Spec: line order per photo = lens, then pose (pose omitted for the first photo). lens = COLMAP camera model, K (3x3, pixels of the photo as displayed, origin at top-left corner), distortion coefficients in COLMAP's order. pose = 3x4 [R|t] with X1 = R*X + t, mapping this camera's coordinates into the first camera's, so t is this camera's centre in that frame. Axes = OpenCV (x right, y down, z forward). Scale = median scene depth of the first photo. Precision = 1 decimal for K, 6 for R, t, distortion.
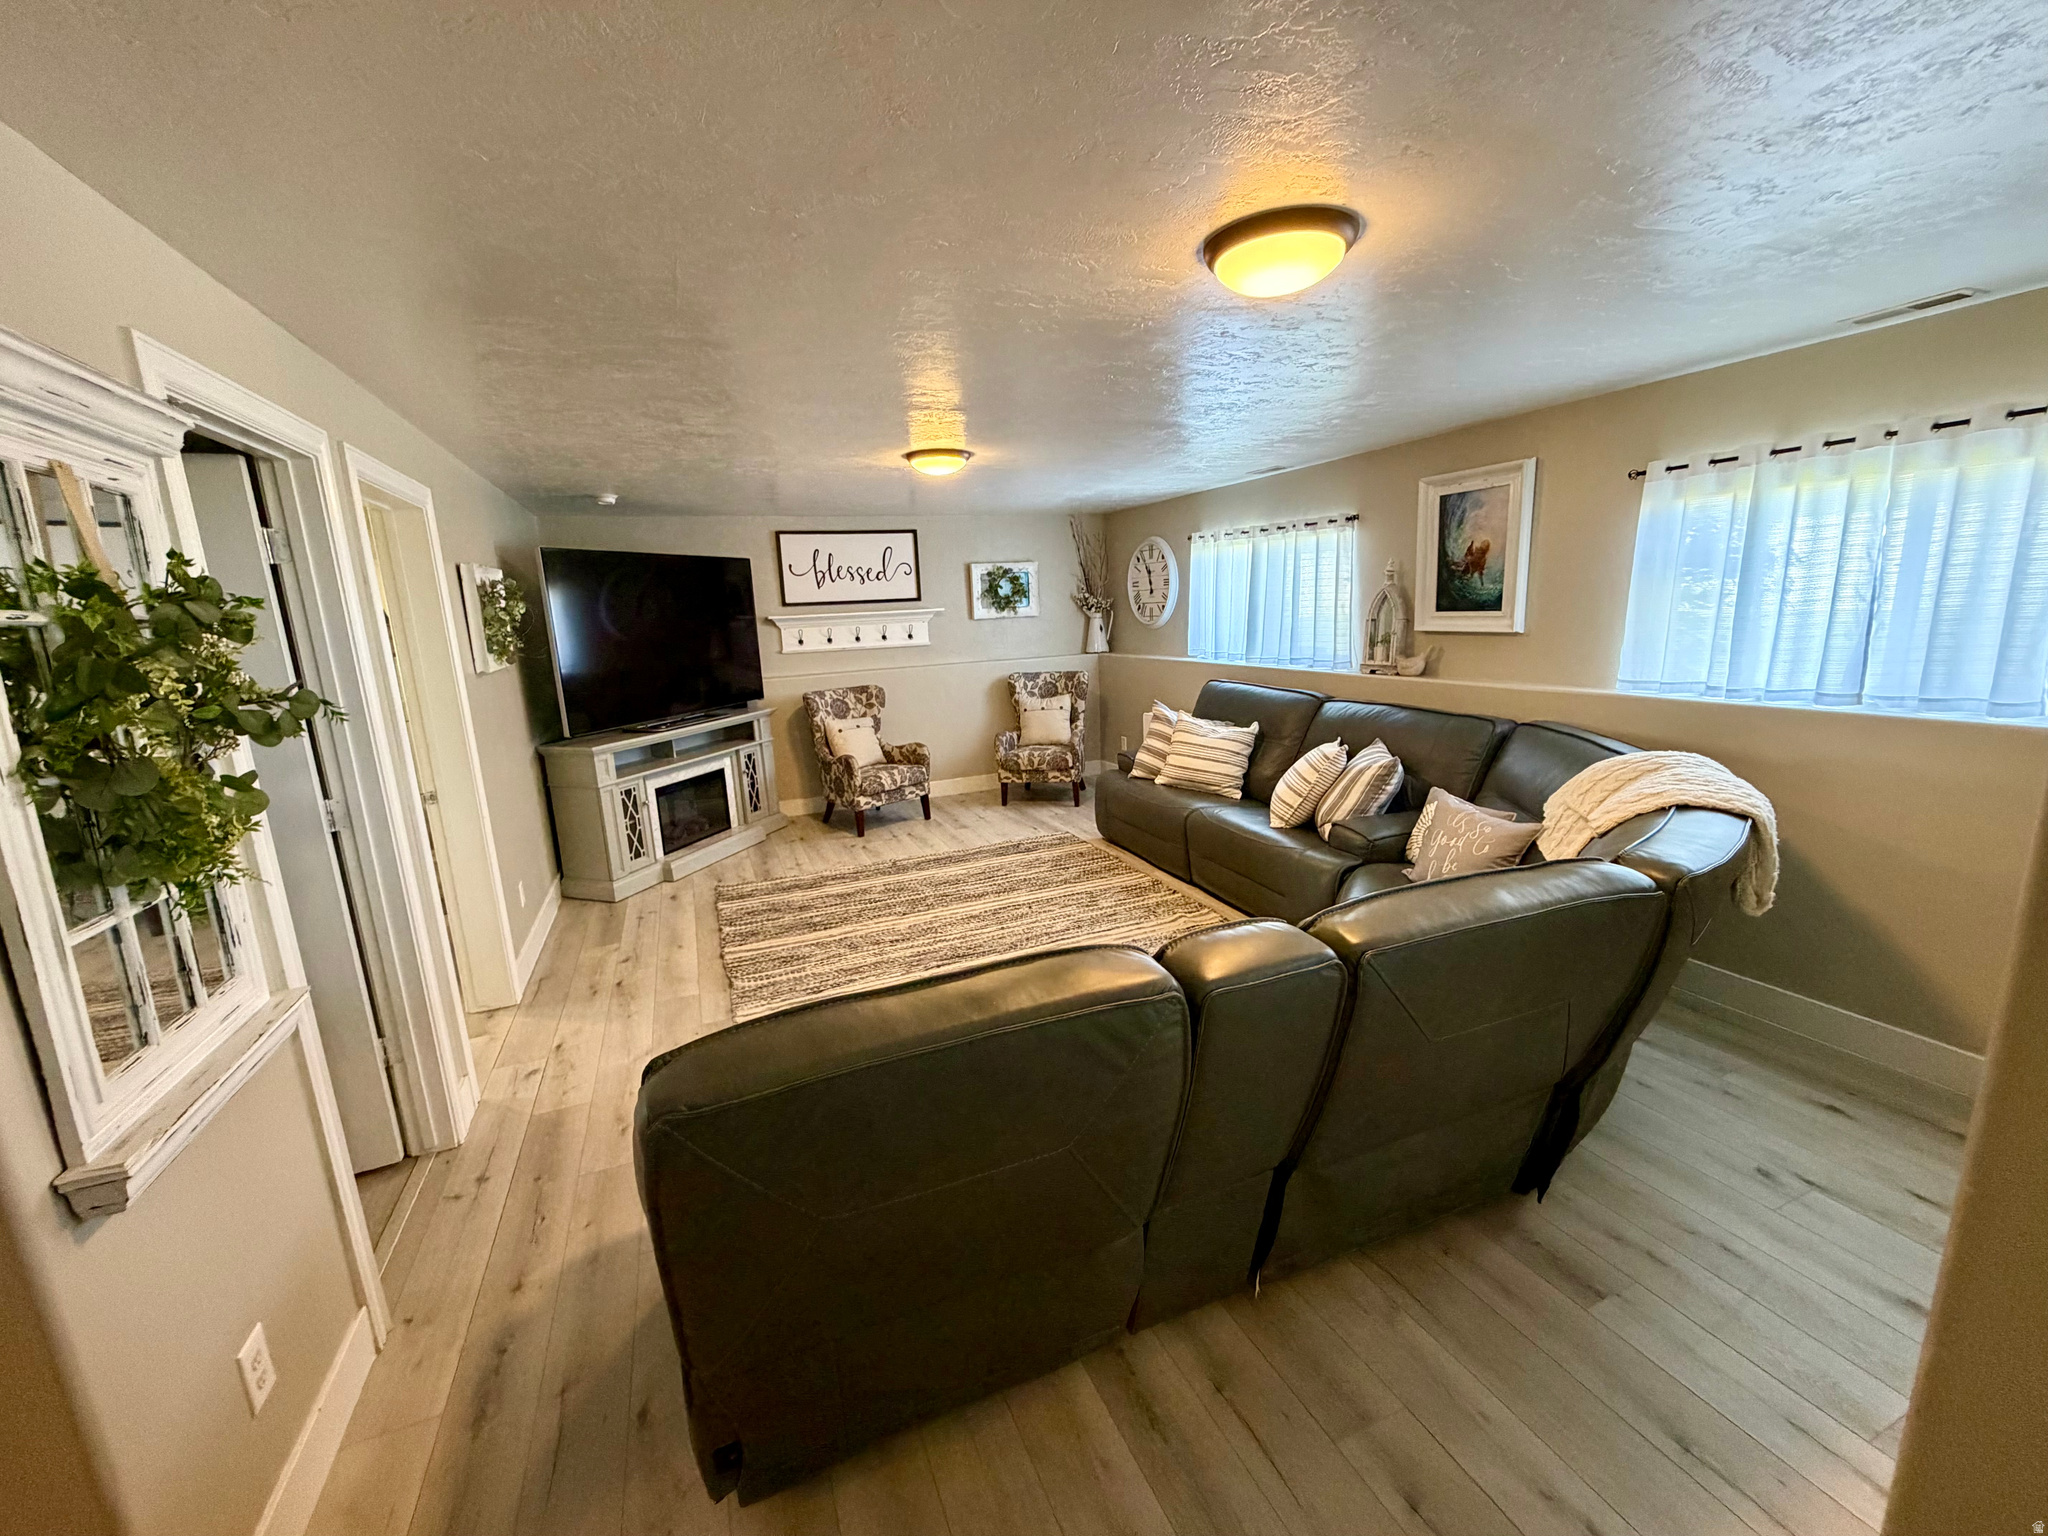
lens RADIAL K [[811.5, 0, 1022.0], [0, 811.5, 769.0], [0, 0, 1]] dist [-0.000565, -0.000088]
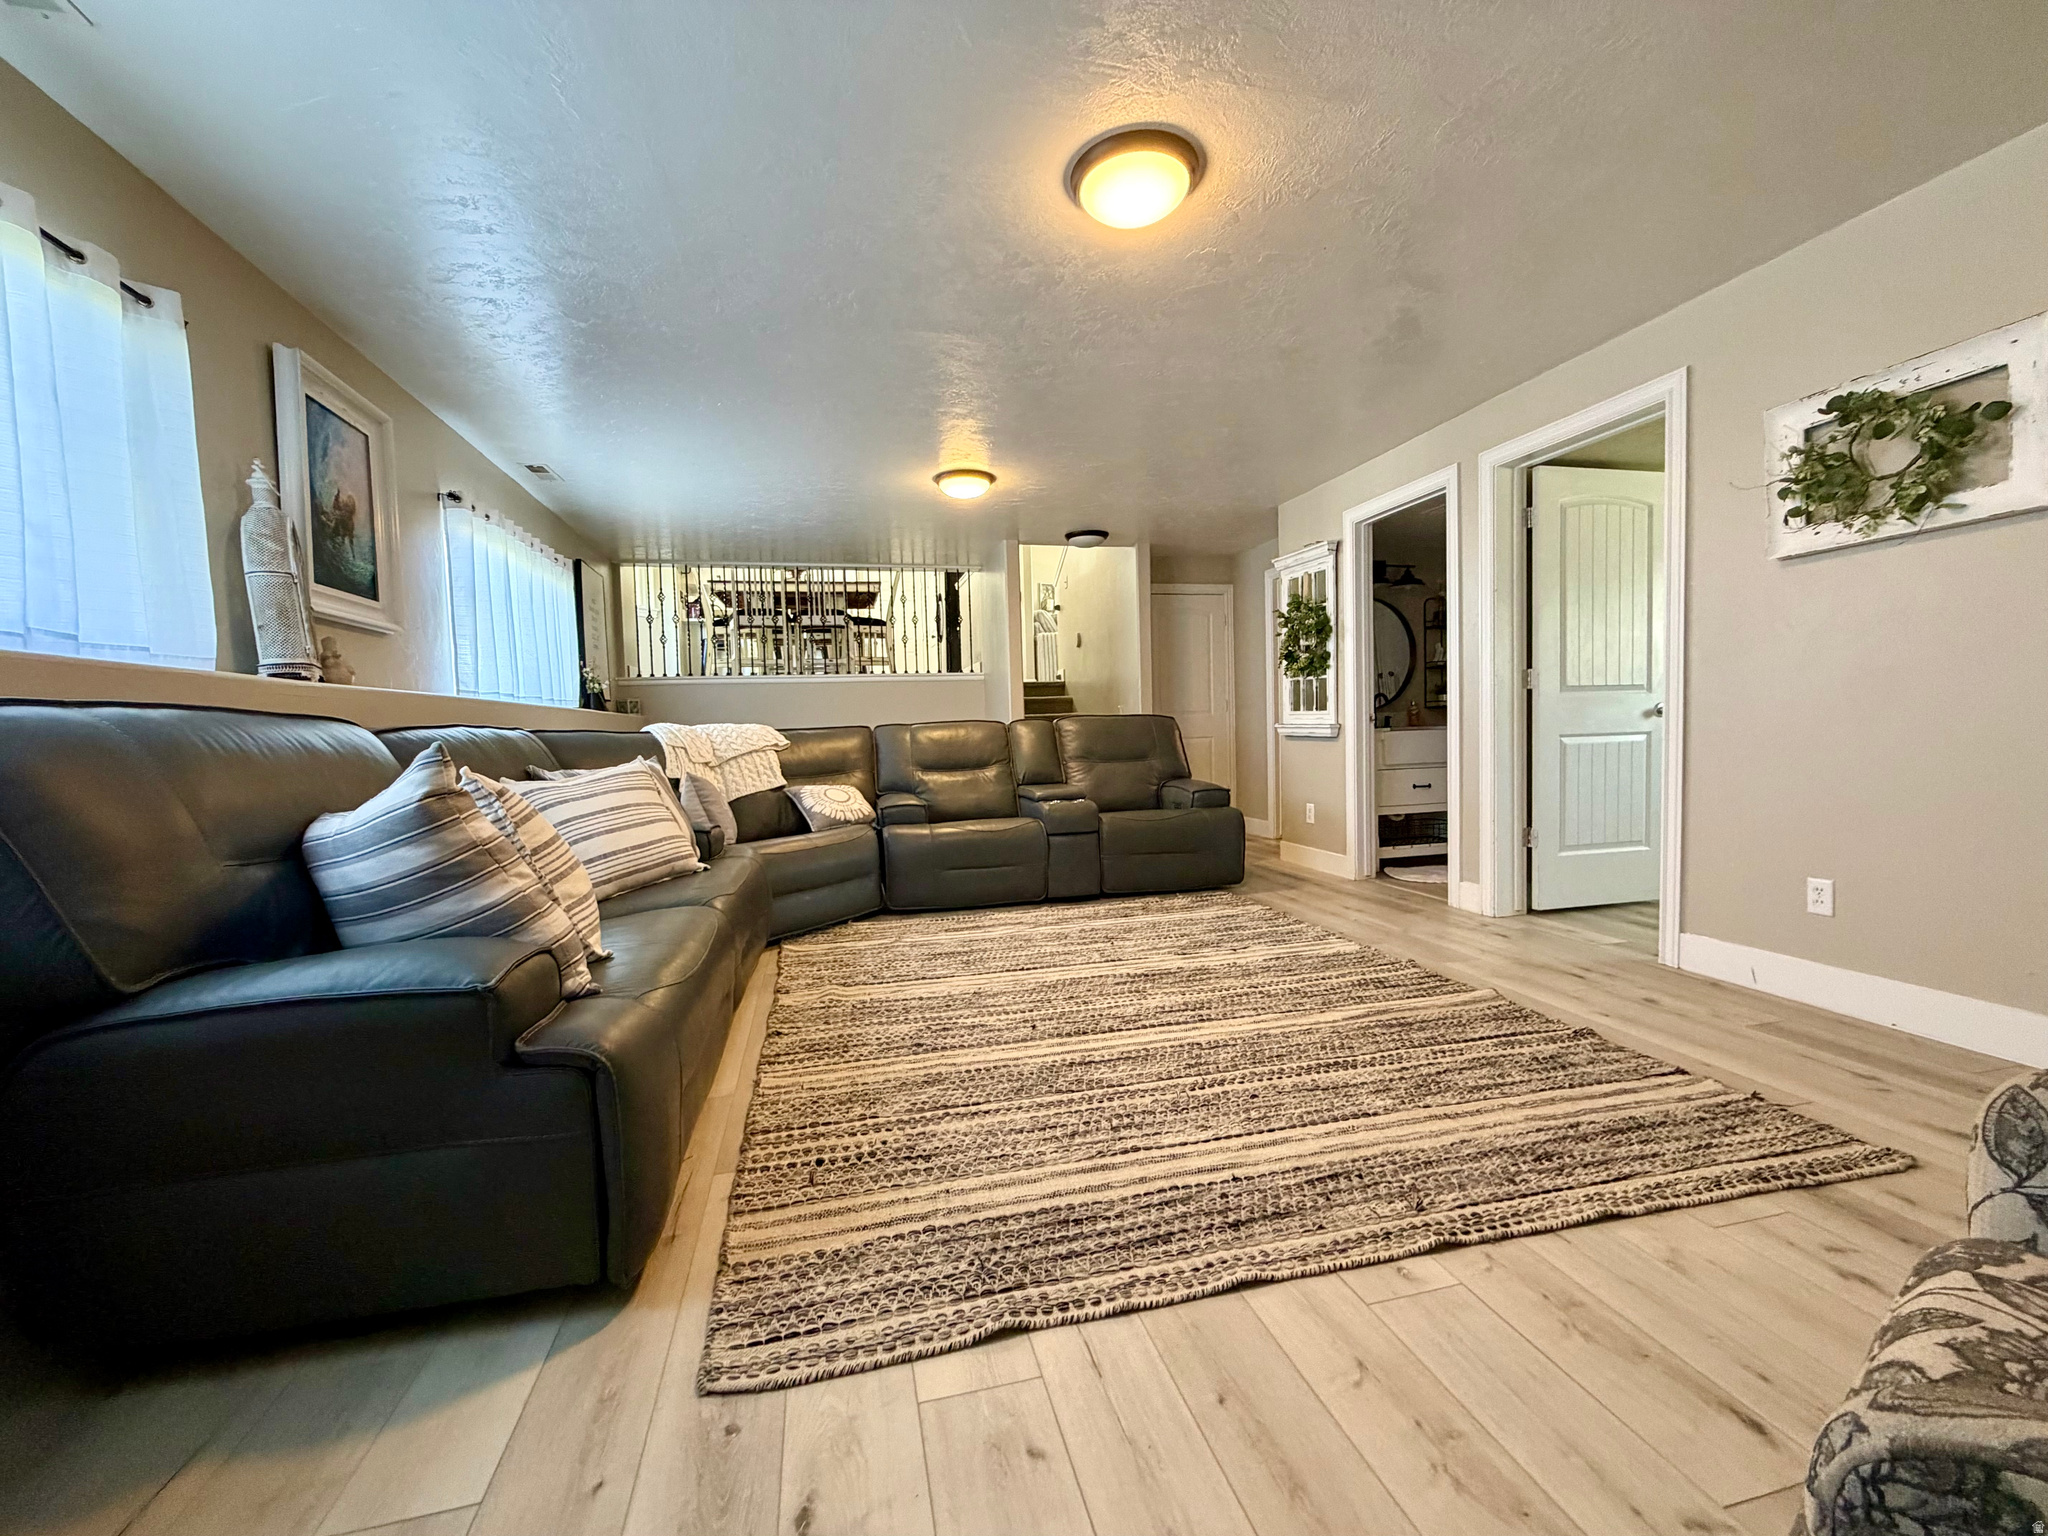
lens RADIAL K [[811.5, 0, 1015.3], [0, 811.5, 768.4], [0, 0, 1]] dist [-0.000565, -0.000088]
pose [[-0.983724, 0.065571, 0.167293, -0.087296], [0.104047, 0.966936, 0.232828, -0.149188], [-0.146495, 0.246445, -0.958021, 1.547609]]
